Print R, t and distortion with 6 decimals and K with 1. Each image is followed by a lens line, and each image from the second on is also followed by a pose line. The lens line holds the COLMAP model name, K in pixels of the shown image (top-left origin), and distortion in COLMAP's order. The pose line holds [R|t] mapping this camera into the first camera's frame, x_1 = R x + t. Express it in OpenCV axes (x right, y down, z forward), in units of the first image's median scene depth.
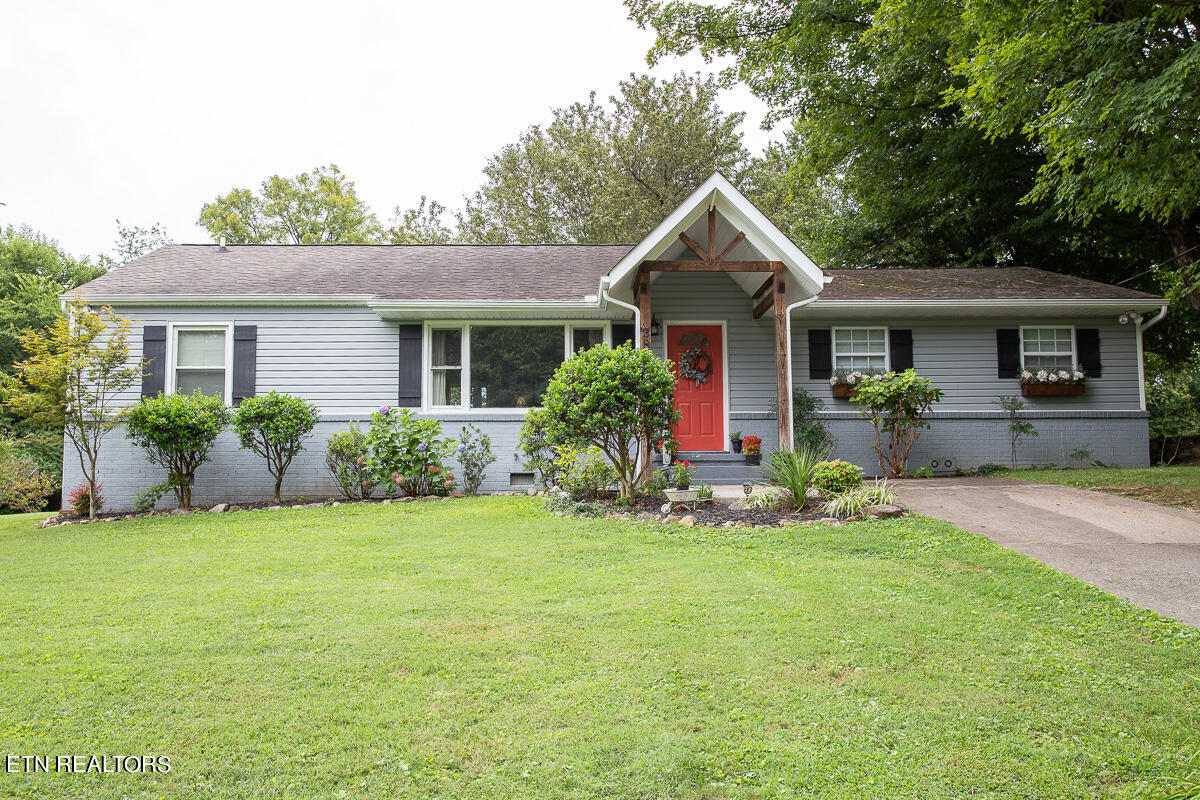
lens RADIAL K [[1088.8, 0, 602.8], [0, 1088.8, 396.0], [0, 0, 1]] dist [0.003774, -0.003804]
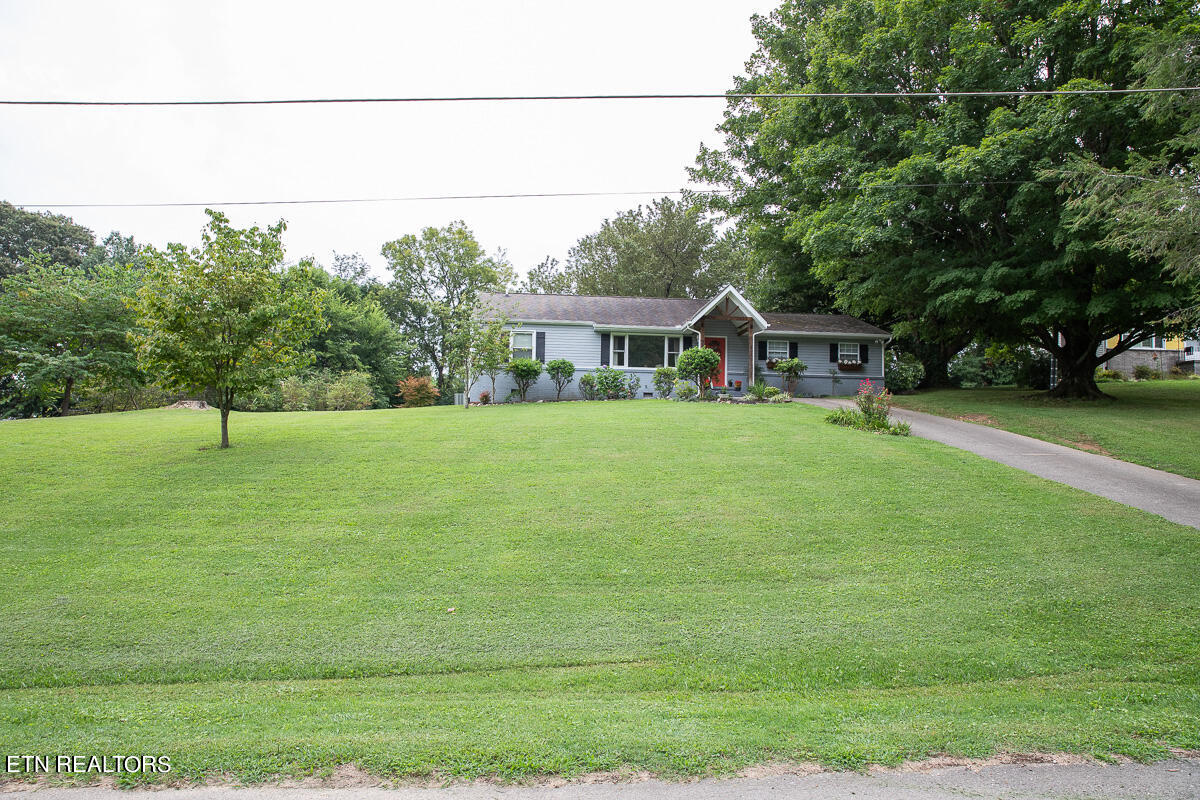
lens RADIAL K [[812.1, 0, 599.8], [0, 812.1, 405.6], [0, 0, 1]] dist [-0.055079, 0.039399]
pose [[0.998873, 0.031053, 0.035906, -0.256952], [-0.032827, 0.998213, 0.049934, 0.008623], [-0.034292, -0.051056, 0.998107, -0.932827]]
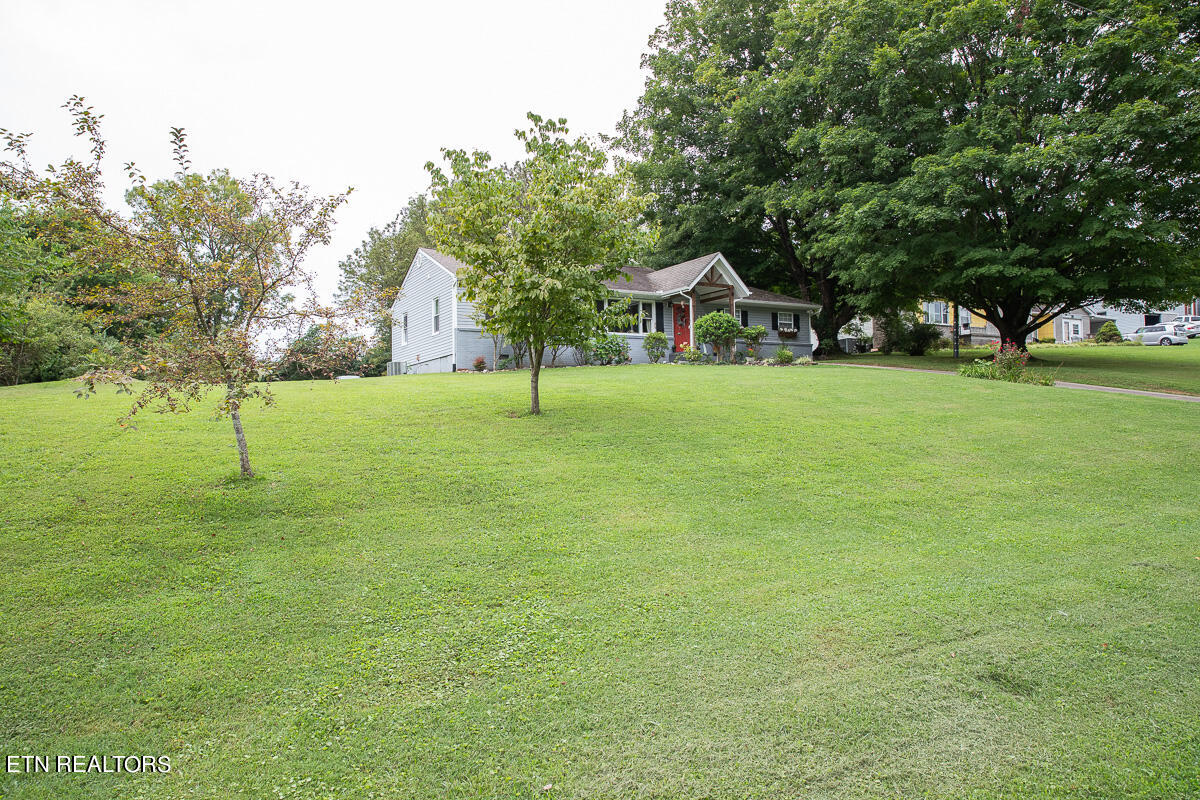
lens RADIAL K [[812.1, 0, 598.7], [0, 812.1, 400.6], [0, 0, 1]] dist [-0.055079, 0.039399]
pose [[0.878392, 0.003578, 0.477927, -1.046638], [-0.033098, 0.998027, 0.053361, 0.070071], [-0.476793, -0.062690, 0.876777, -0.643222]]
